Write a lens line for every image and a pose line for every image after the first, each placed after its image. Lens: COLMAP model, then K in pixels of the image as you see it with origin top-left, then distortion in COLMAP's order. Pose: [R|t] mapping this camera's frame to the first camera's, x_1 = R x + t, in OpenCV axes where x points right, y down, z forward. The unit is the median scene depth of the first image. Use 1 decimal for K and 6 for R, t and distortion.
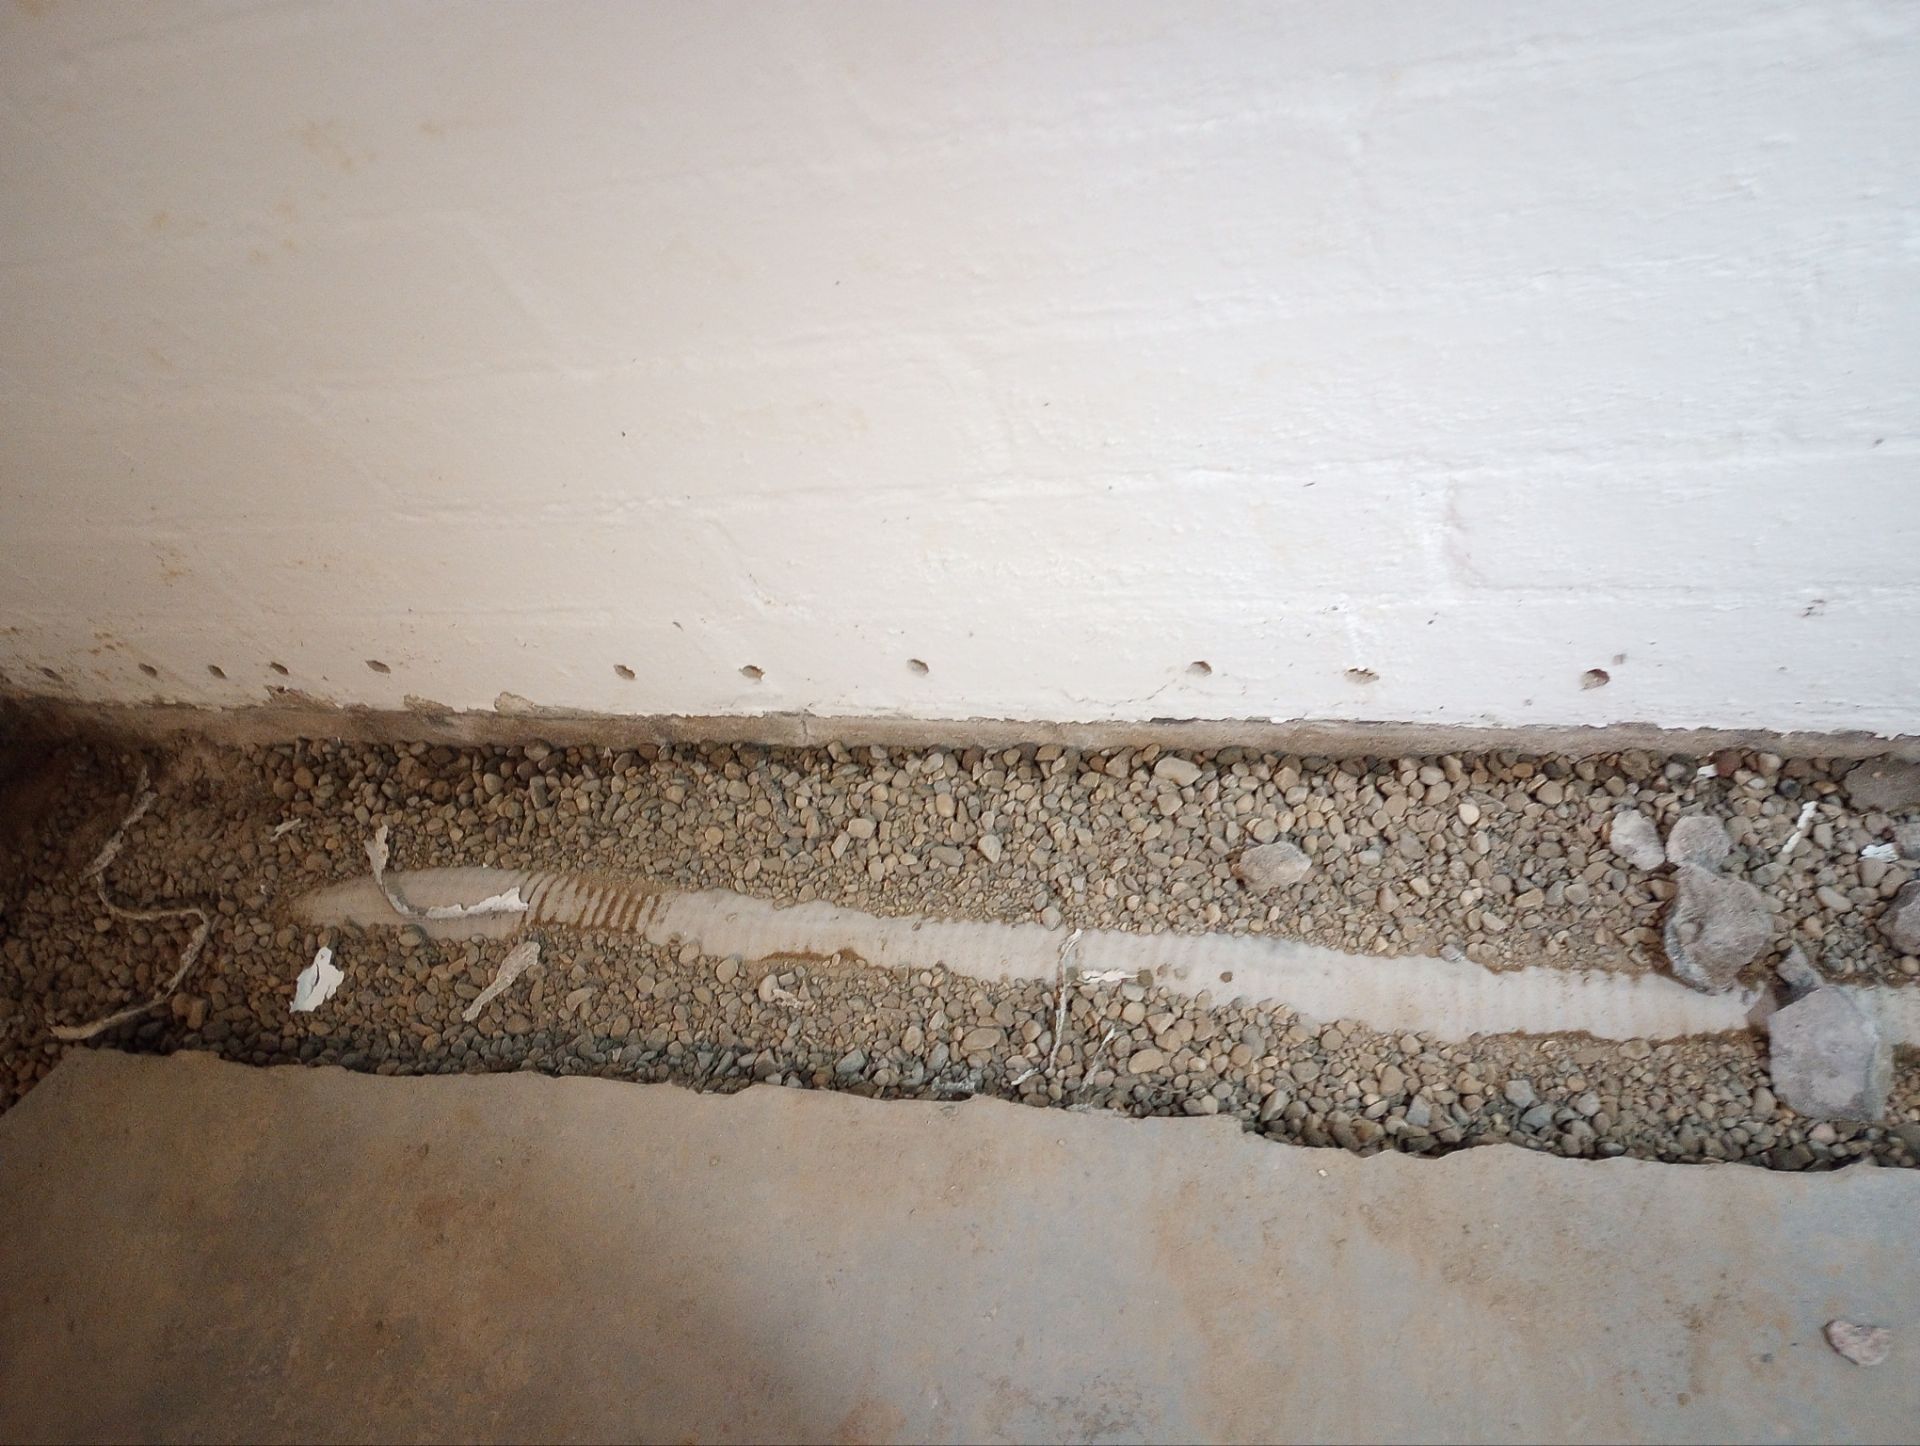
lens RADIAL K [[1578.4, 0, 960.0], [0, 1578.4, 723.0], [0, 0, 1]] dist [0.051638, -0.066887]
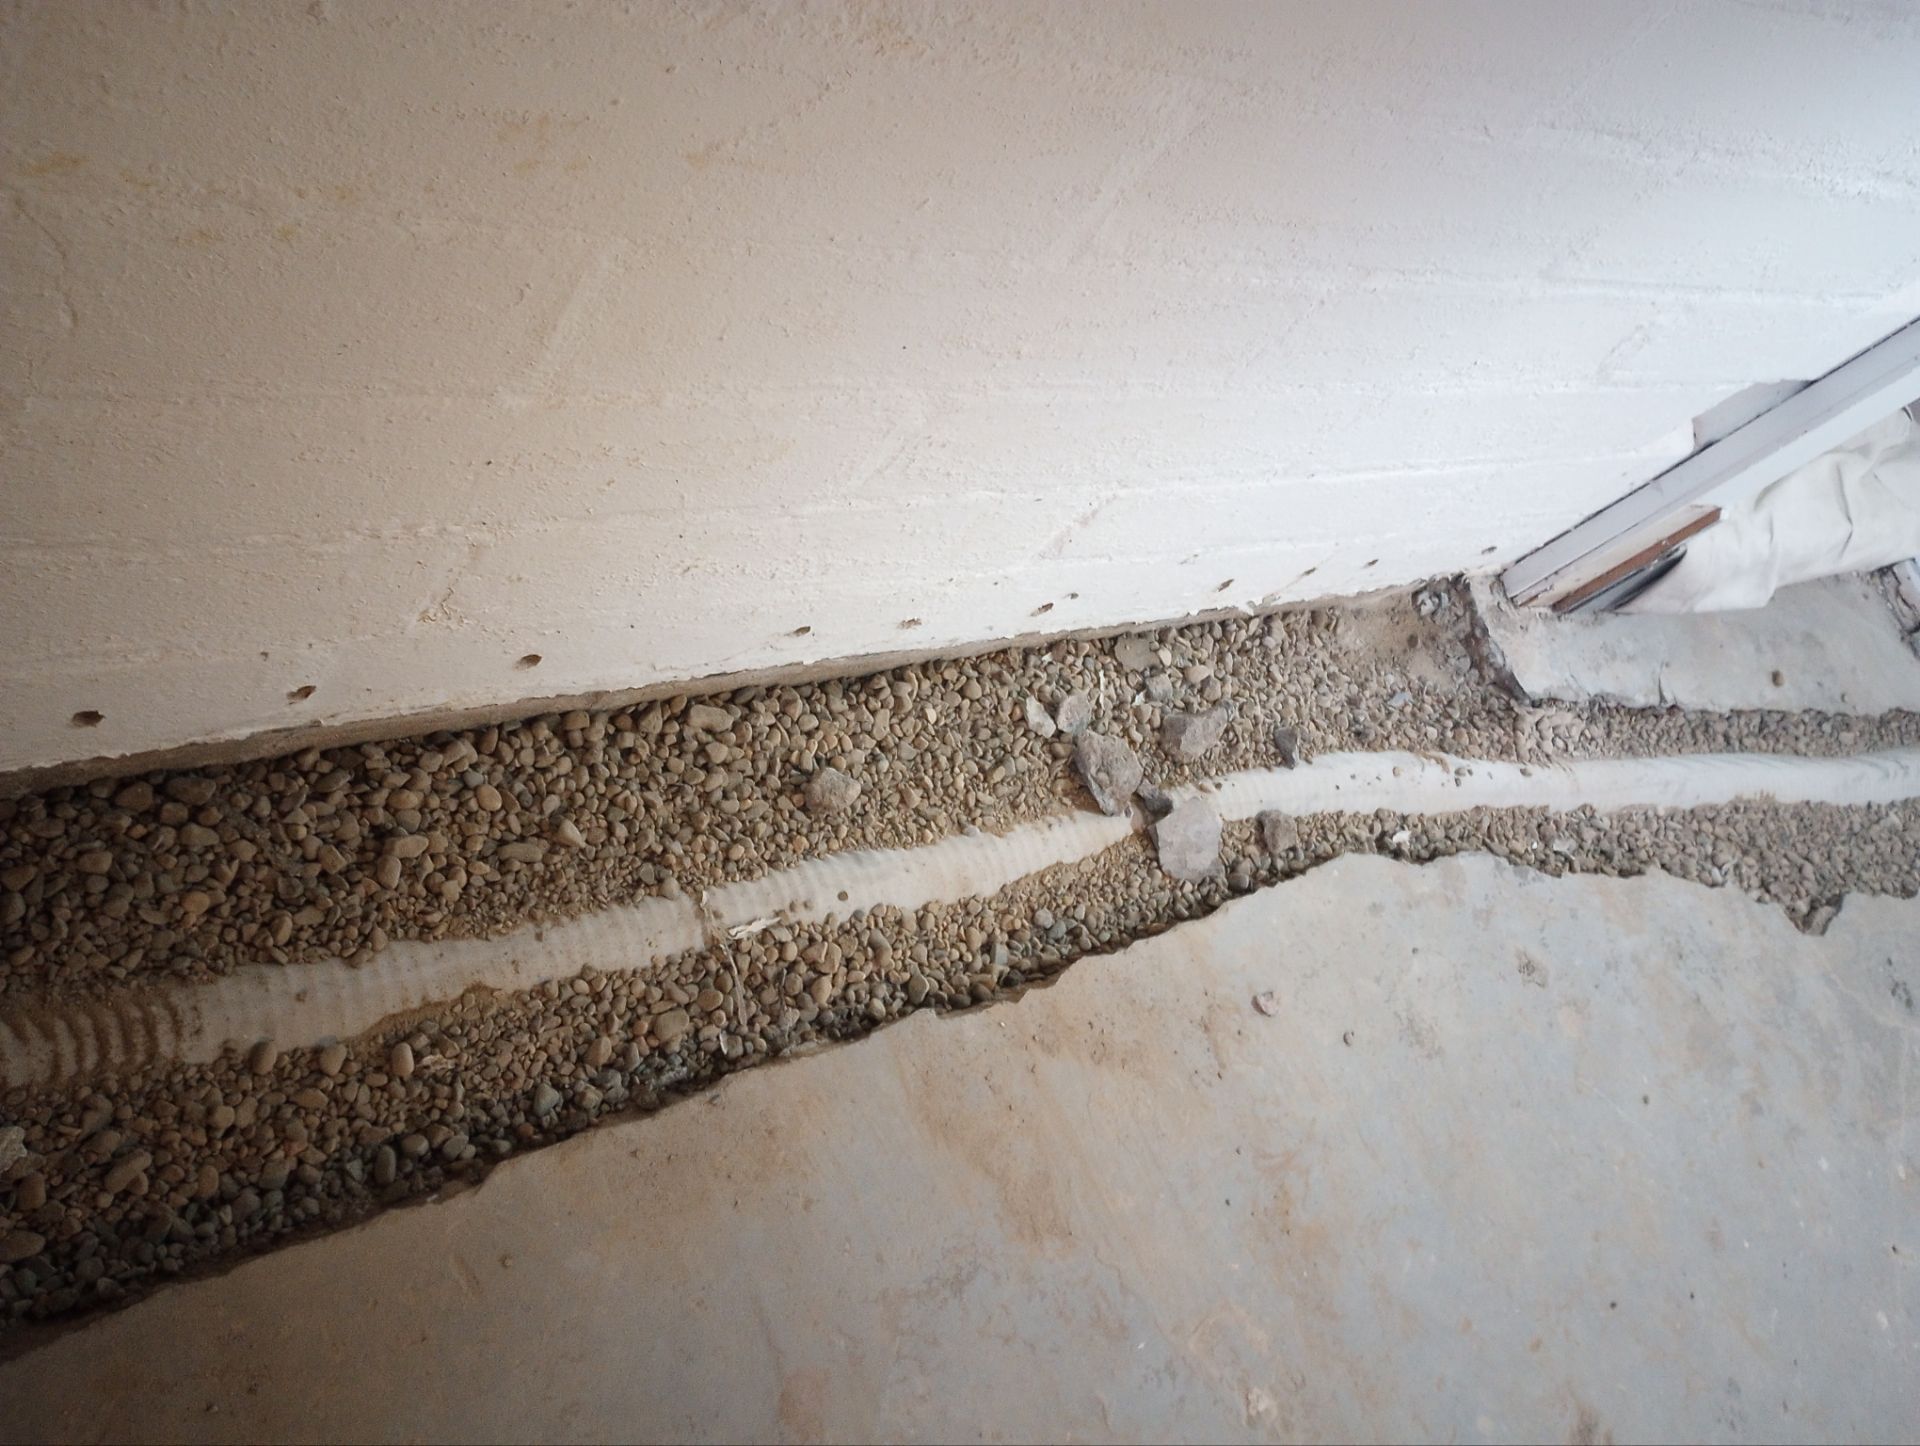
lens RADIAL K [[1578.4, 0, 960.0], [0, 1578.4, 723.0], [0, 0, 1]] dist [0.051638, -0.066887]
pose [[0.479721, -0.196769, 0.855073, -0.738863], [0.016009, 0.976330, 0.215691, -0.206434], [-0.877275, -0.089783, 0.471516, 0.388750]]
